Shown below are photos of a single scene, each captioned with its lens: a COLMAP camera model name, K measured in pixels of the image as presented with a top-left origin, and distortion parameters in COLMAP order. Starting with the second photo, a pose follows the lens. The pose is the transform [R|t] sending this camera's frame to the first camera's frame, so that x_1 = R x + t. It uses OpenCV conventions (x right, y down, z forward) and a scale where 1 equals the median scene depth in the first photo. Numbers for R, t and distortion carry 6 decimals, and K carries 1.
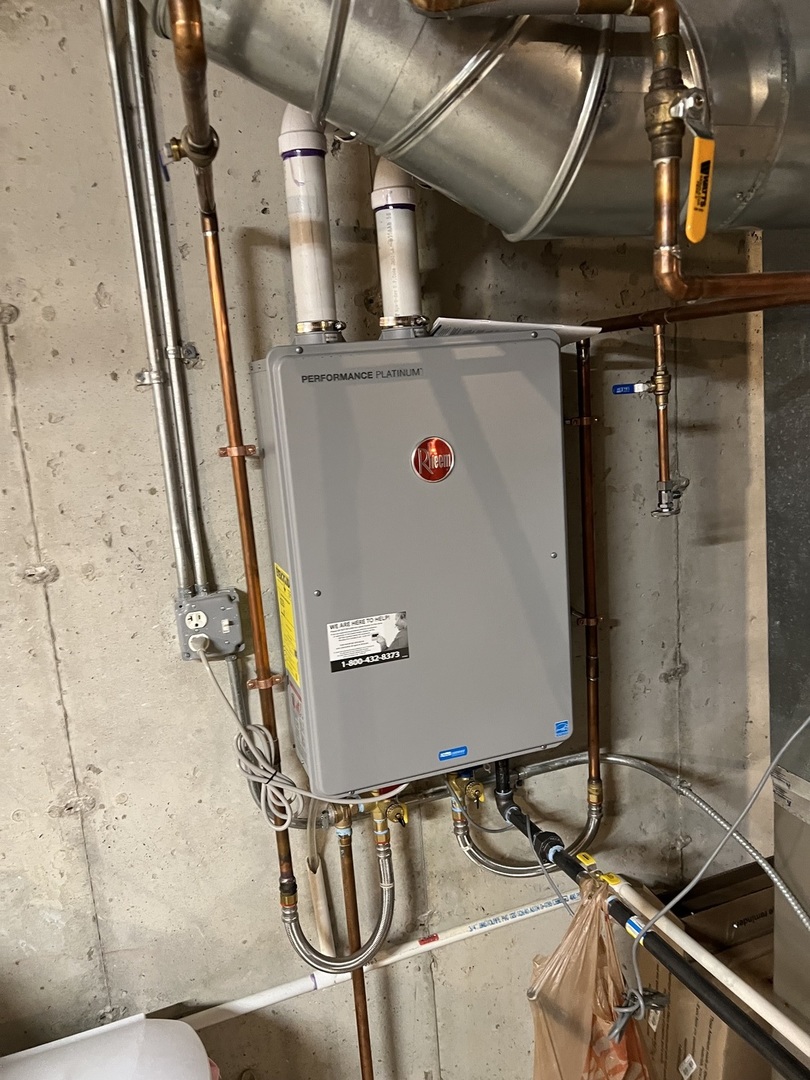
lens RADIAL K [[820.1, 0, 405.0], [0, 820.1, 540.0], [0, 0, 1]] dist [0.009037, 0.002216]
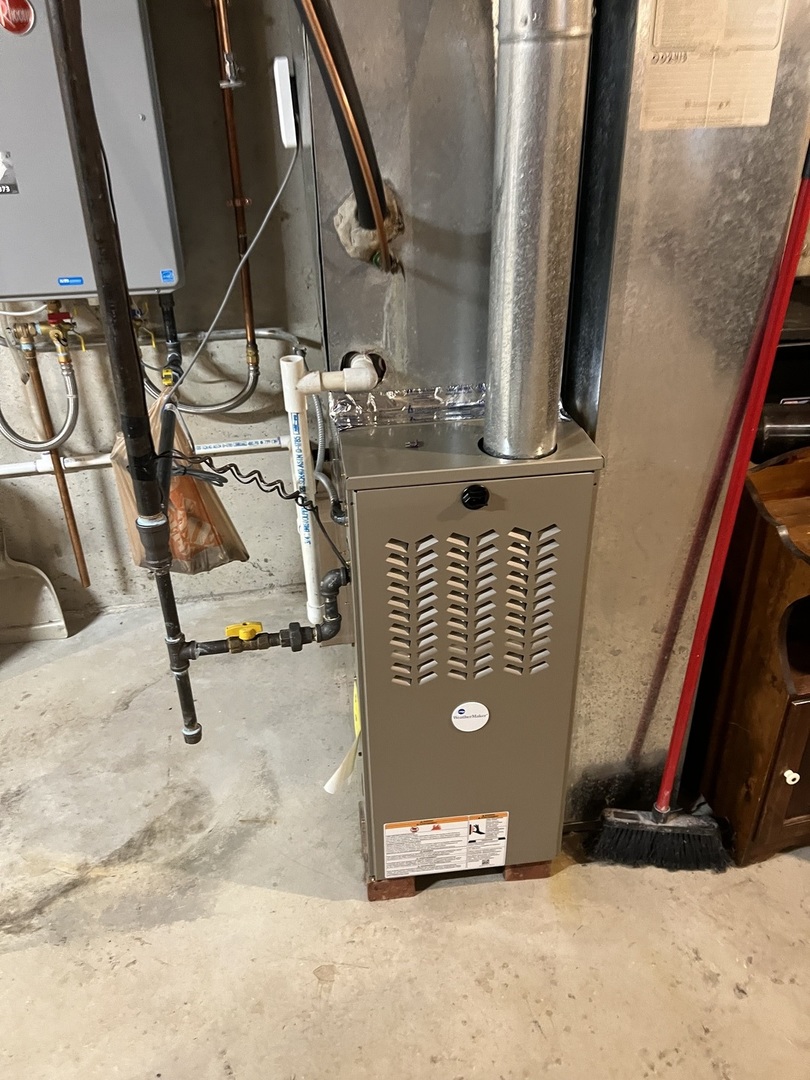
lens RADIAL K [[820.1, 0, 405.0], [0, 820.1, 540.0], [0, 0, 1]] dist [0.009037, 0.002216]
pose [[0.982687, 0.132959, -0.129026, 0.681336], [-0.083797, 0.940074, 0.330514, 0.144405], [0.165239, -0.313979, 0.934940, -0.222735]]
